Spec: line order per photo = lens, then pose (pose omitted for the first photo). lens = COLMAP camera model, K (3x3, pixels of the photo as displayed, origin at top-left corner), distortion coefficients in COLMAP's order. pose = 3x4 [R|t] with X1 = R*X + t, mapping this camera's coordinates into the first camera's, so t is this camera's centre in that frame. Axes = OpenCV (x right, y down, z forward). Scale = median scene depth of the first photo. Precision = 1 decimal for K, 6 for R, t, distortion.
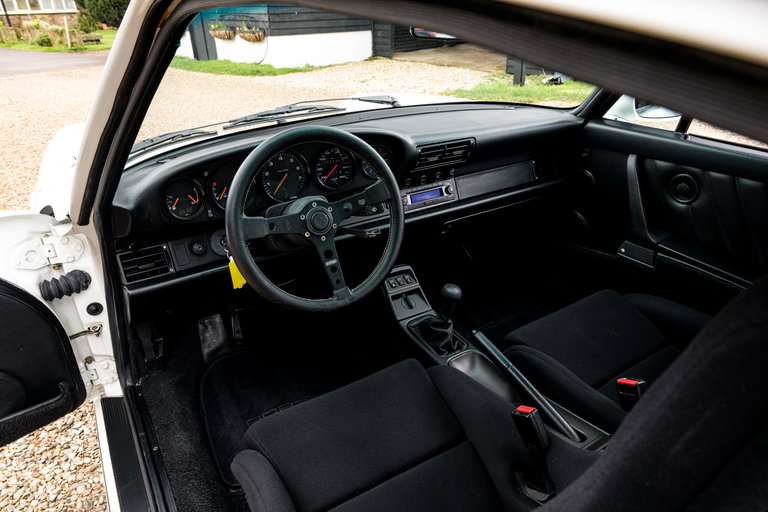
lens RADIAL K [[507.1, 0, 384.0], [0, 507.1, 256.0], [0, 0, 1]] dist [0.000182, -0.000086]
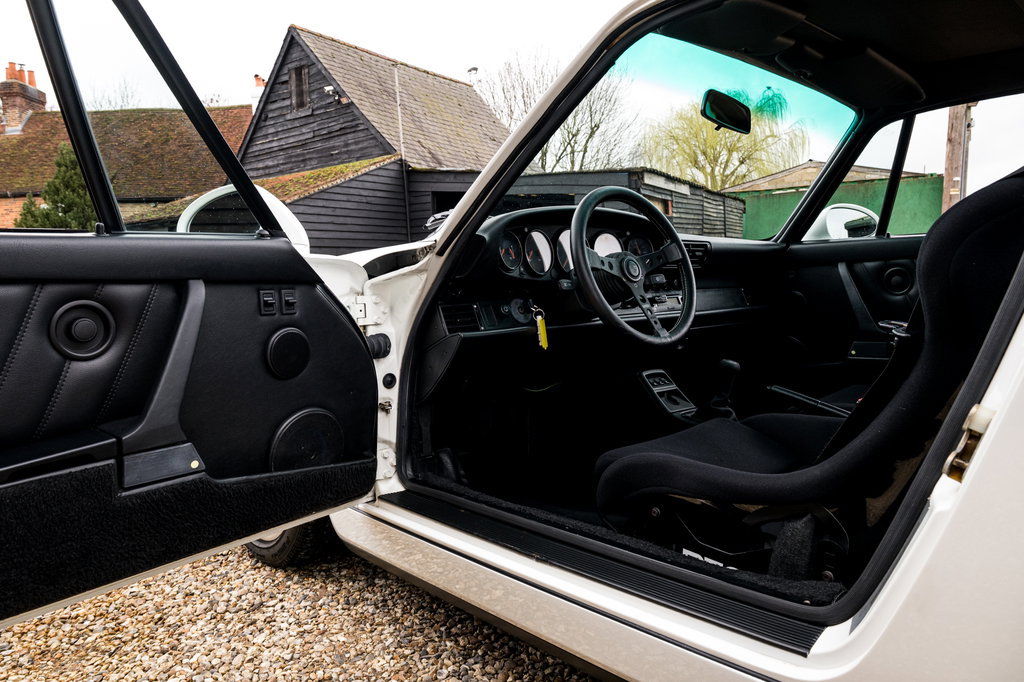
lens RADIAL K [[676.2, 0, 512.0], [0, 676.2, 341.0], [0, 0, 1]] dist [0.000182, -0.000086]
pose [[0.983718, -0.029119, 0.177342, -0.496125], [0.092495, 0.928092, -0.360680, 0.439712], [-0.154087, 0.371211, 0.915674, -0.167520]]
